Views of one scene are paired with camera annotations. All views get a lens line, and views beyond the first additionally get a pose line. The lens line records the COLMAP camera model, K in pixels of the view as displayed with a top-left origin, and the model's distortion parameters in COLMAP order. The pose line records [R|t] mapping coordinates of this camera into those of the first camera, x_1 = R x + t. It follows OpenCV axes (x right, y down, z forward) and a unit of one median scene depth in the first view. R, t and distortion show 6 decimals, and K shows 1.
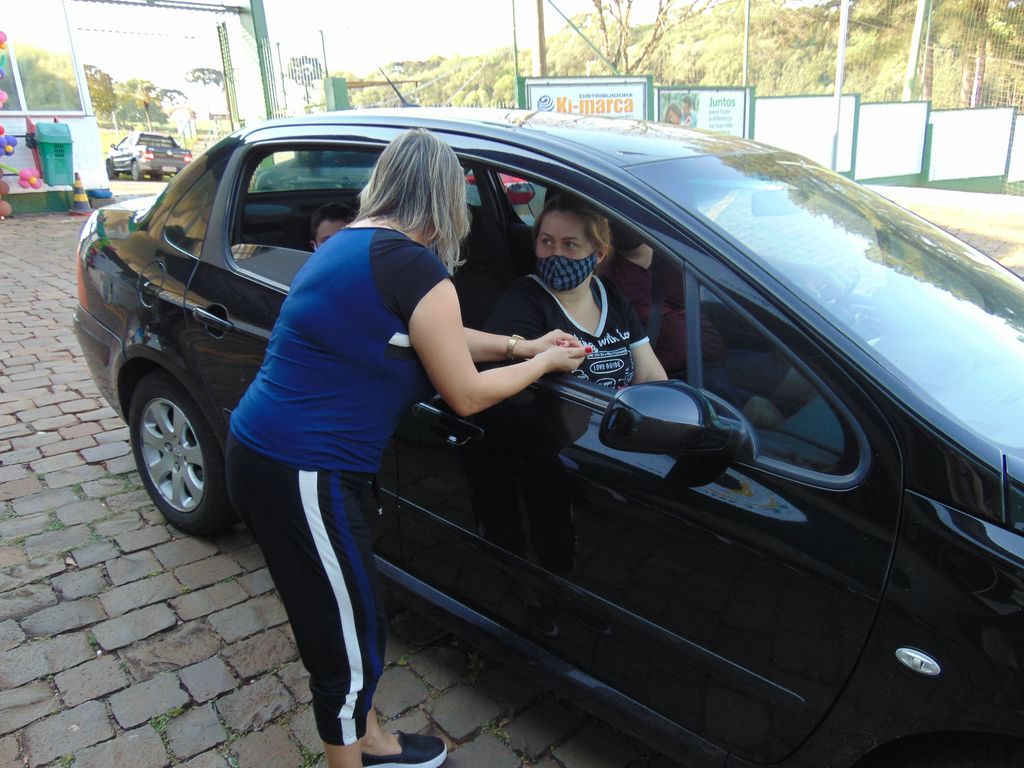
lens RADIAL K [[770.3, 0, 513.8], [0, 770.3, 377.4], [0, 0, 1]] dist [-0.000752, 0.033281]
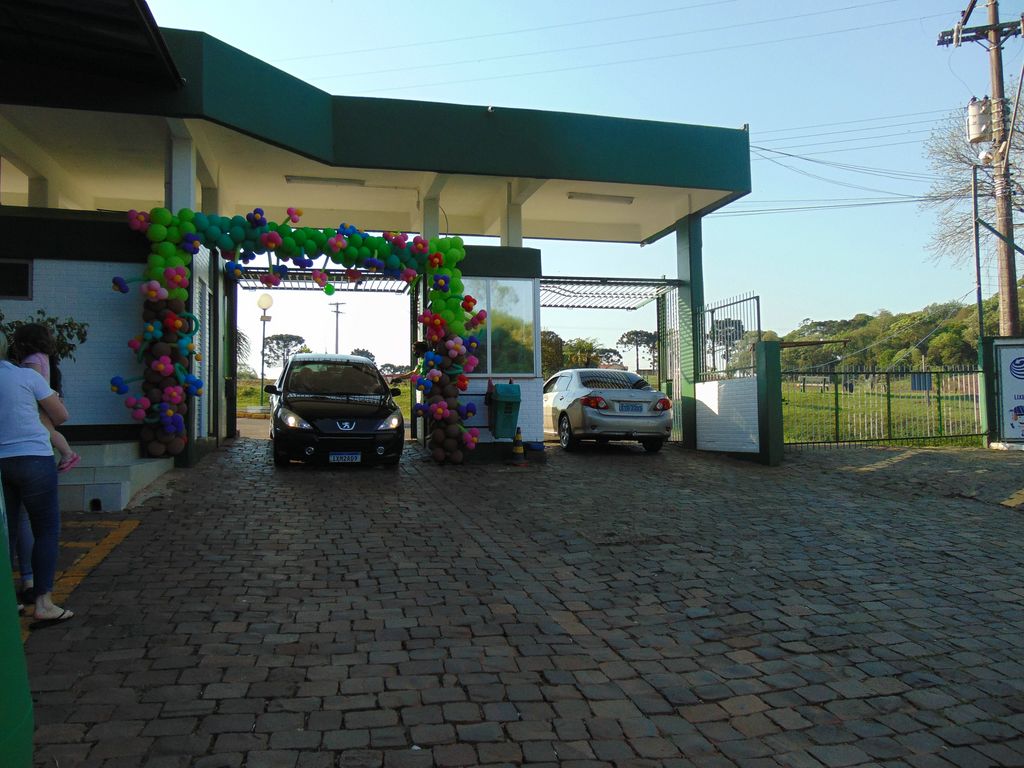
lens RADIAL K [[771.9, 0, 512.1], [0, 771.9, 381.1], [0, 0, 1]] dist [-0.033472, 0.079452]
pose [[0.868682, 0.014740, -0.495151, -0.024110], [-0.167339, 0.949530, -0.265310, -0.023848], [0.466251, 0.313328, 0.827306, 0.050850]]
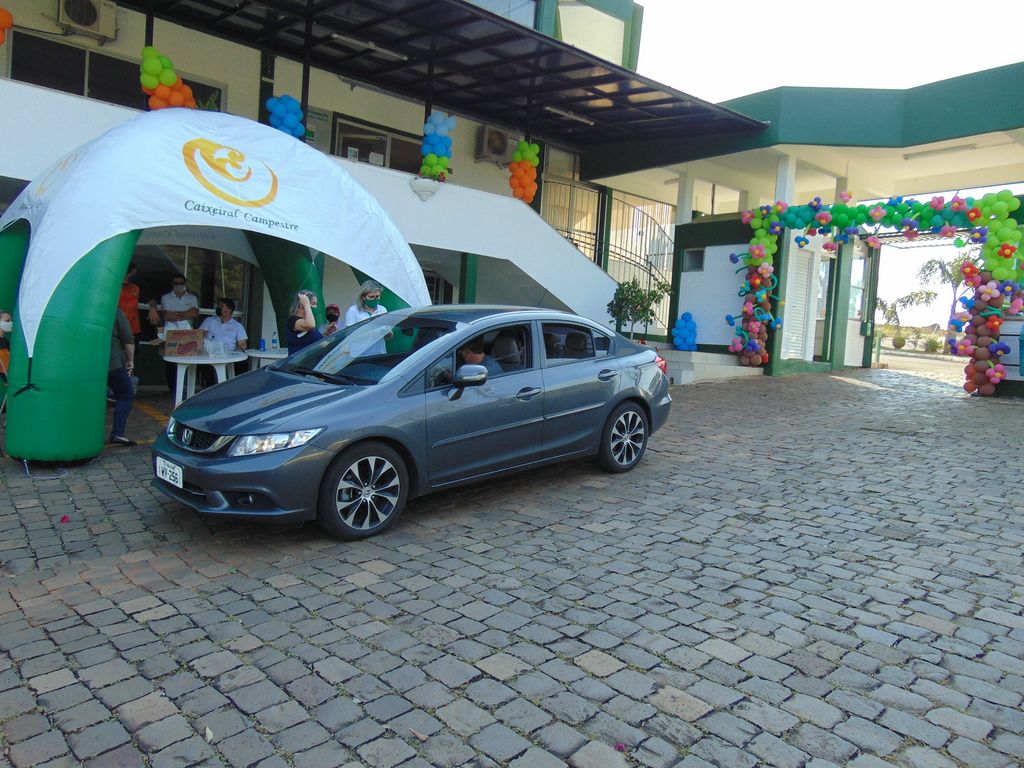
lens RADIAL K [[771.9, 0, 512.1], [0, 771.9, 381.1], [0, 0, 1]] dist [-0.033472, 0.079452]
pose [[-0.070616, 0.082805, -0.994061, 0.405545], [-0.338047, 0.935591, 0.101949, -0.060623], [0.938476, 0.343238, -0.038076, 0.201366]]
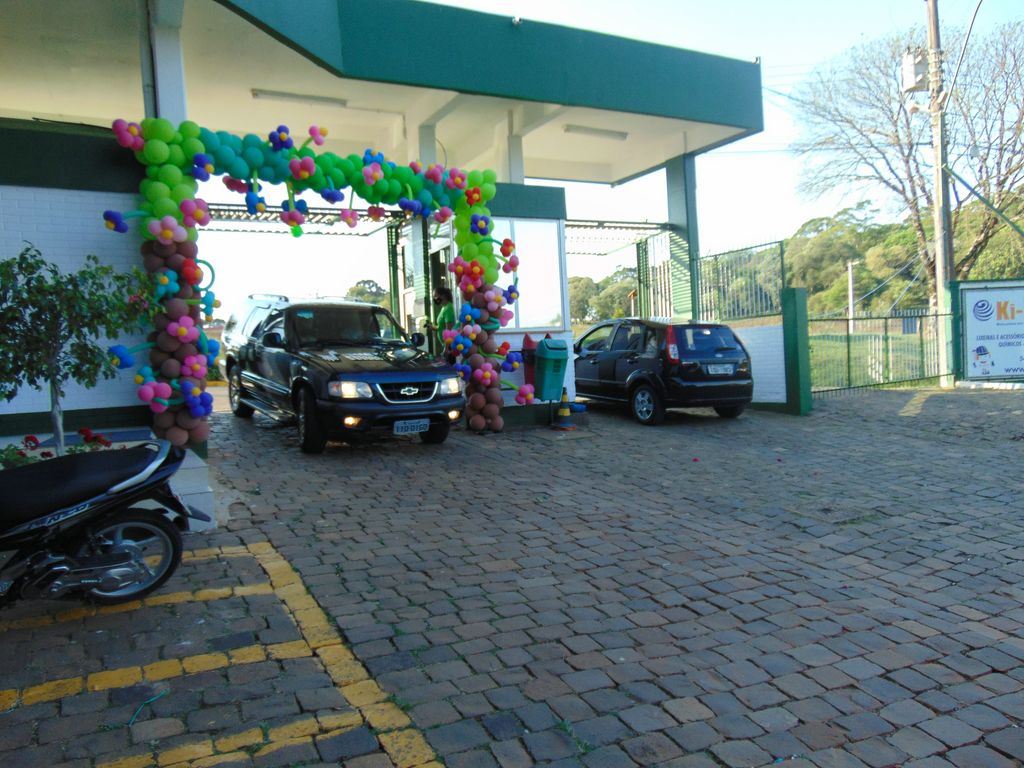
lens RADIAL K [[772.8, 0, 511.3], [0, 772.8, 380.2], [0, 0, 1]] dist [-0.027029, 0.071043]
pose [[0.960636, 0.010948, -0.277596, -0.232910], [-0.077766, 0.969873, -0.230866, -0.028205], [0.266705, 0.243366, 0.932546, 0.047619]]
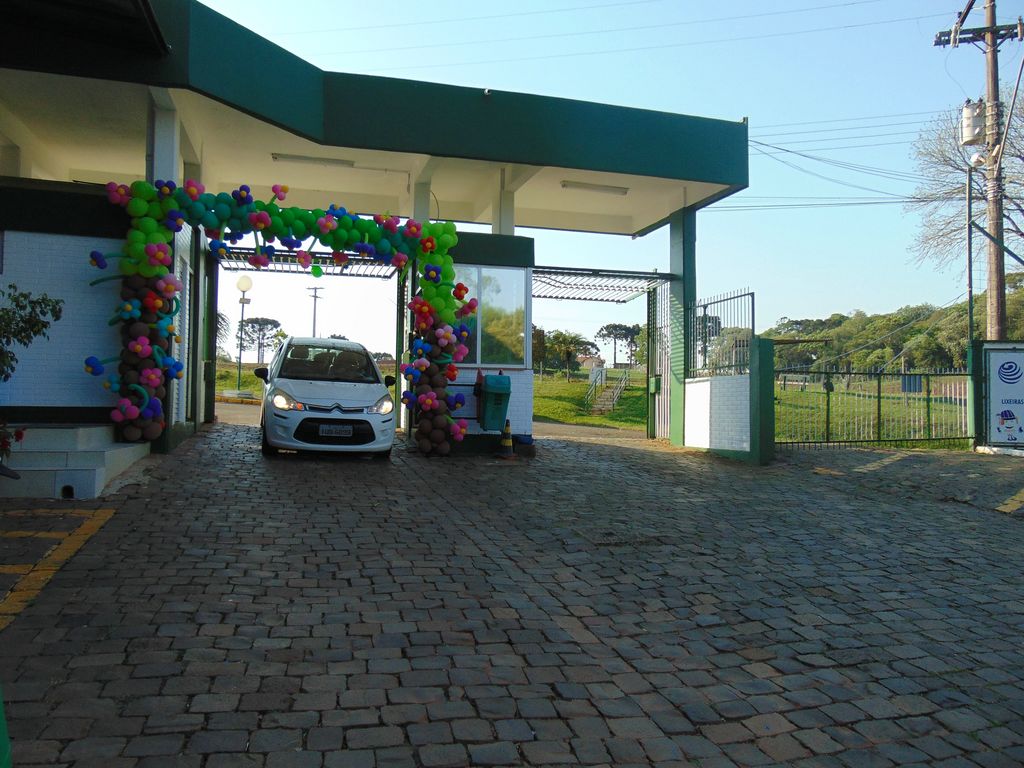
lens RADIAL K [[773.1, 0, 512.6], [0, 773.1, 381.0], [0, 0, 1]] dist [-0.028011, 0.072133]
pose [[0.882697, 0.043698, -0.467907, -0.042392], [-0.184190, 0.948174, -0.258920, -0.026680], [0.432343, 0.314732, 0.844999, 0.057989]]
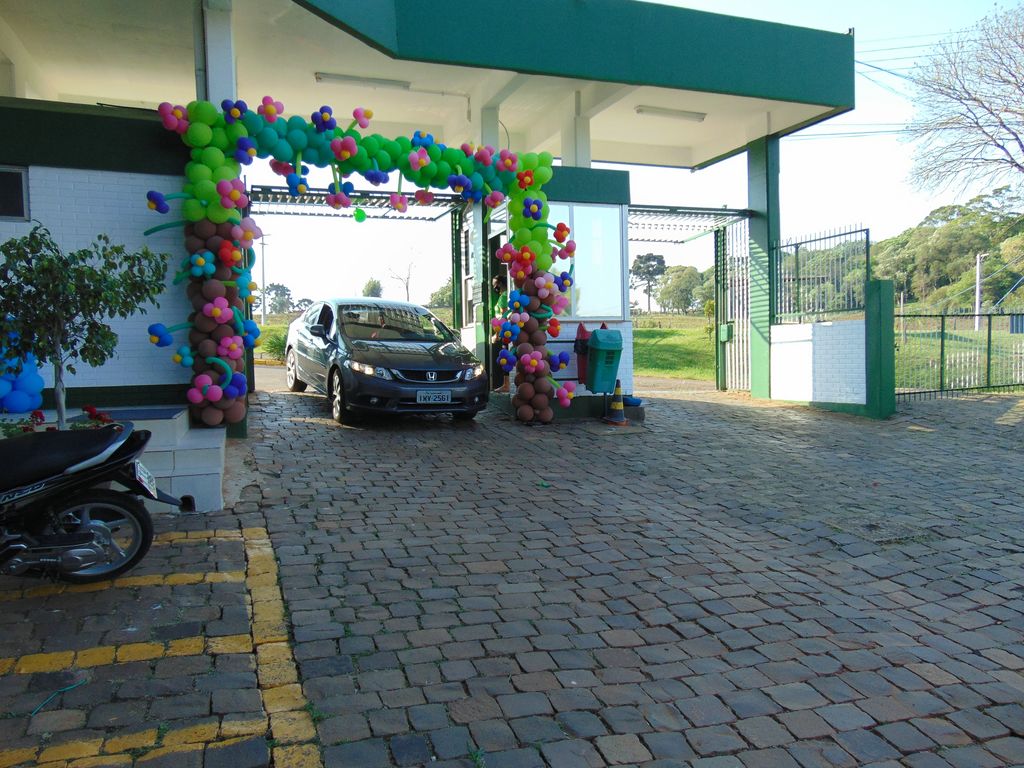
lens RADIAL K [[772.8, 0, 511.3], [0, 772.8, 380.2], [0, 0, 1]] dist [-0.027029, 0.071043]
pose [[0.916038, 0.047358, -0.398286, -0.201895], [-0.137725, 0.969768, -0.201449, -0.037833], [0.376705, 0.239388, 0.894867, 0.075767]]
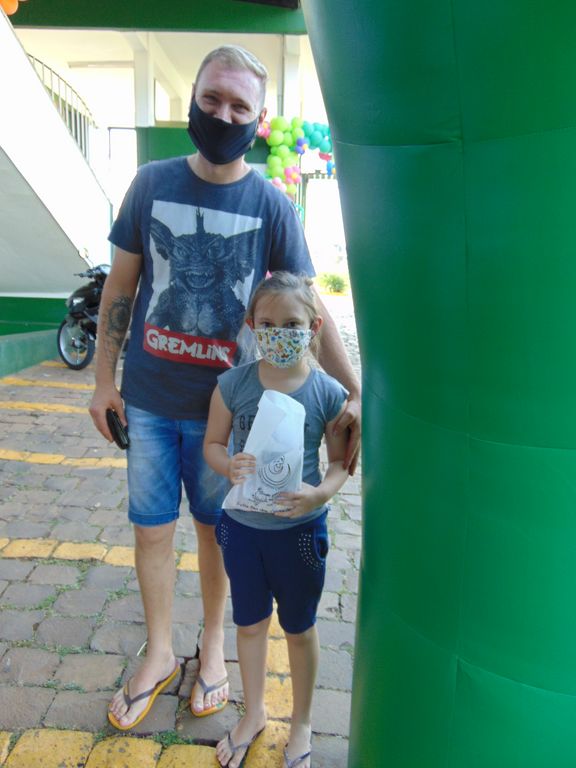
lens RADIAL K [[579.8, 0, 290.4], [0, 579.8, 383.4], [0, 0, 1]] dist [-0.028011, 0.072133]
pose [[0.708391, 0.176621, -0.683365, -0.121929], [-0.260008, 0.965399, -0.020014, -0.006596], [0.656185, 0.191858, 0.729803, 0.023577]]
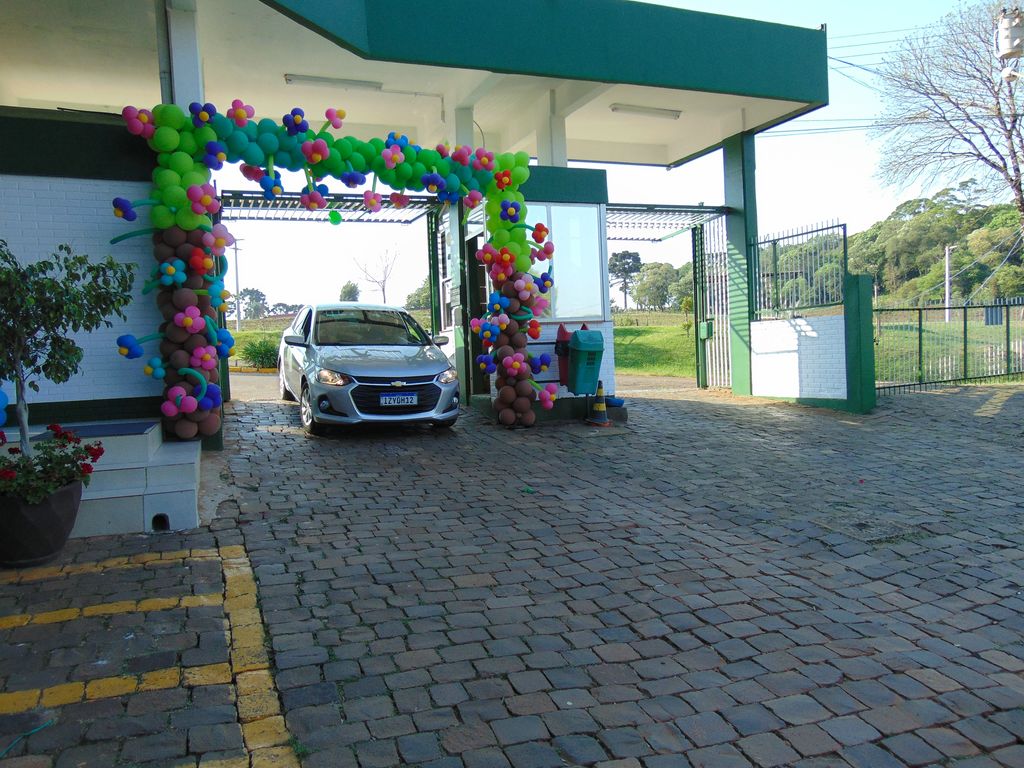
lens RADIAL K [[772.4, 0, 512.4], [0, 772.4, 380.5], [0, 0, 1]] dist [-0.024543, 0.066251]
pose [[0.928005, 0.026237, -0.371642, -0.206772], [-0.109425, 0.972716, -0.204570, -0.041719], [0.356135, 0.230509, 0.905557, 0.081648]]
